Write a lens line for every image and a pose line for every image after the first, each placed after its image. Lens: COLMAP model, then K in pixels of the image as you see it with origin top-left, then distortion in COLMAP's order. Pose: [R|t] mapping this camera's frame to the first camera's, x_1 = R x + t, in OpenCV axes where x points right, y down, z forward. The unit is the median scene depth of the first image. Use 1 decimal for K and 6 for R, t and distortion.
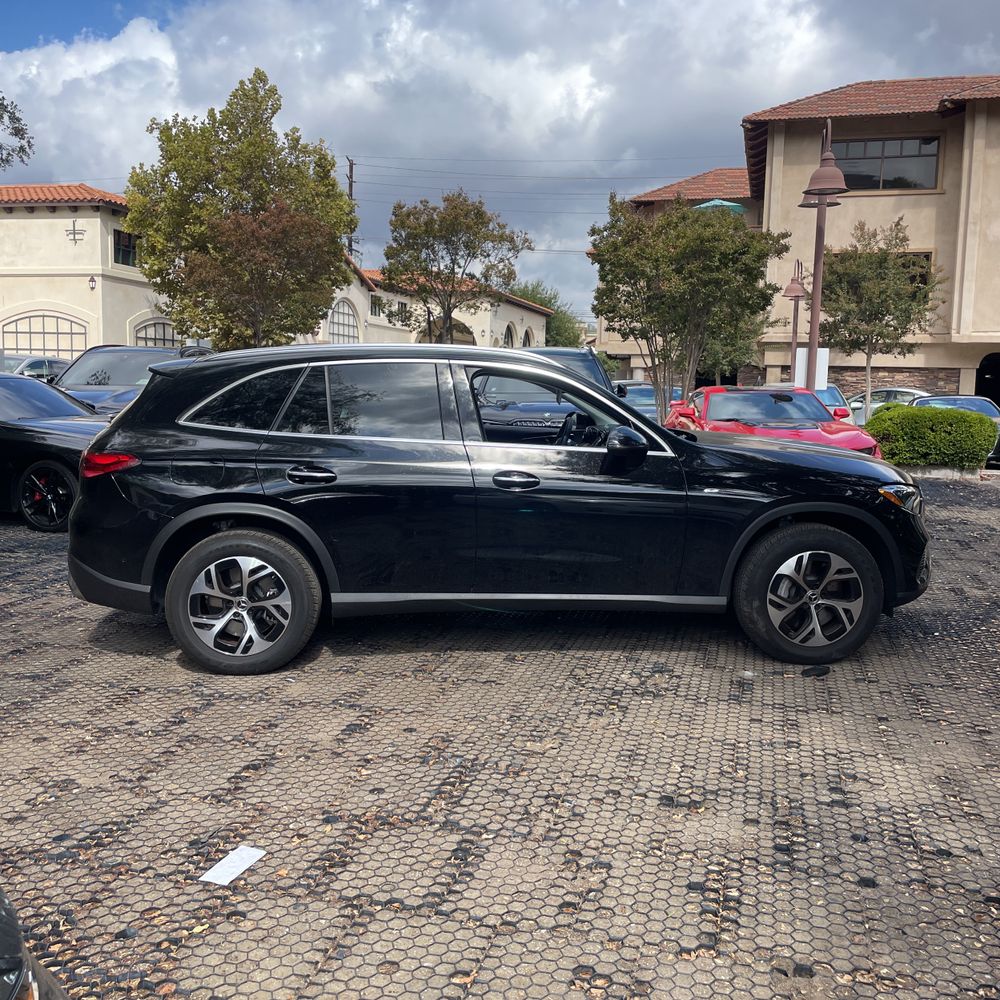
lens RADIAL K [[929.3, 0, 498.0], [0, 929.3, 485.0], [0, 0, 1]] dist [0.082124, -0.184088]
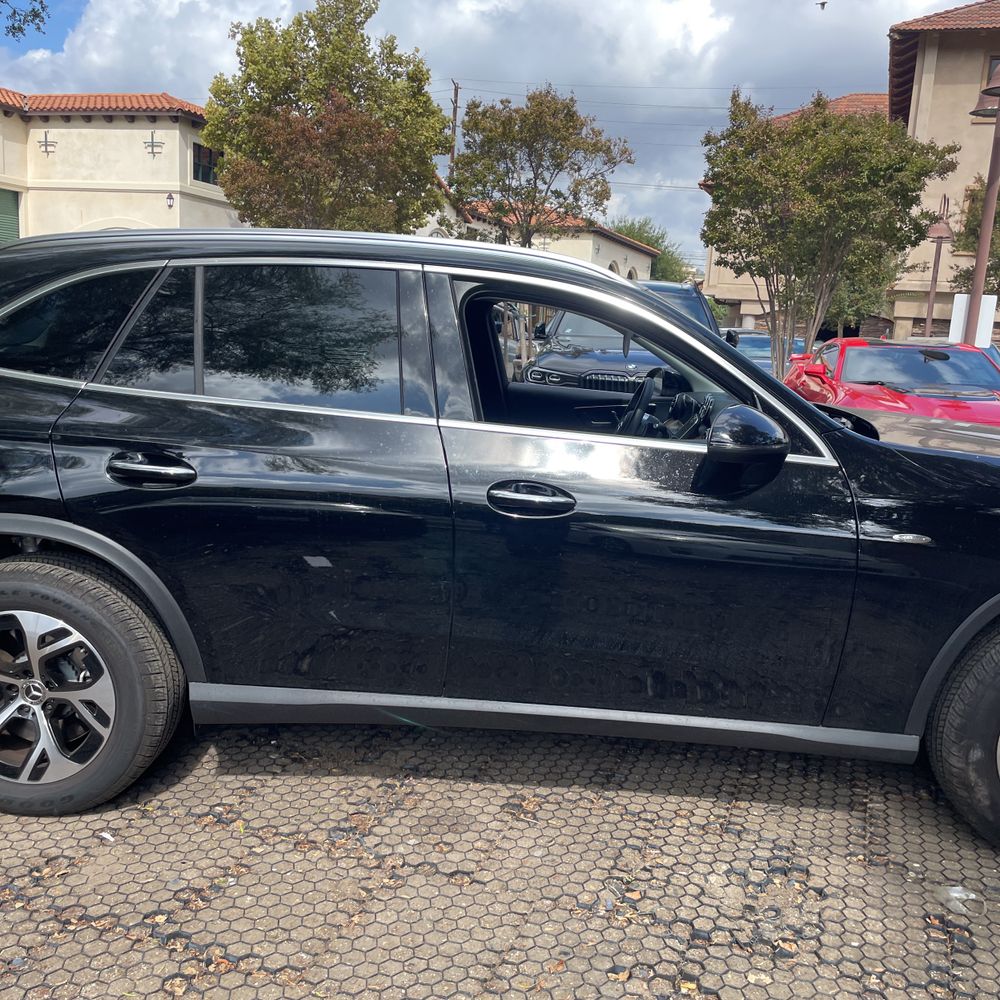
lens RADIAL K [[961.4, 0, 529.5], [0, 961.4, 497.6], [0, 0, 1]] dist [0.091324, -0.136459]
pose [[0.996805, 0.052104, -0.060536, 0.015045], [-0.047887, 0.996457, 0.069136, -0.012627], [0.063923, -0.066016, 0.995769, 0.131408]]
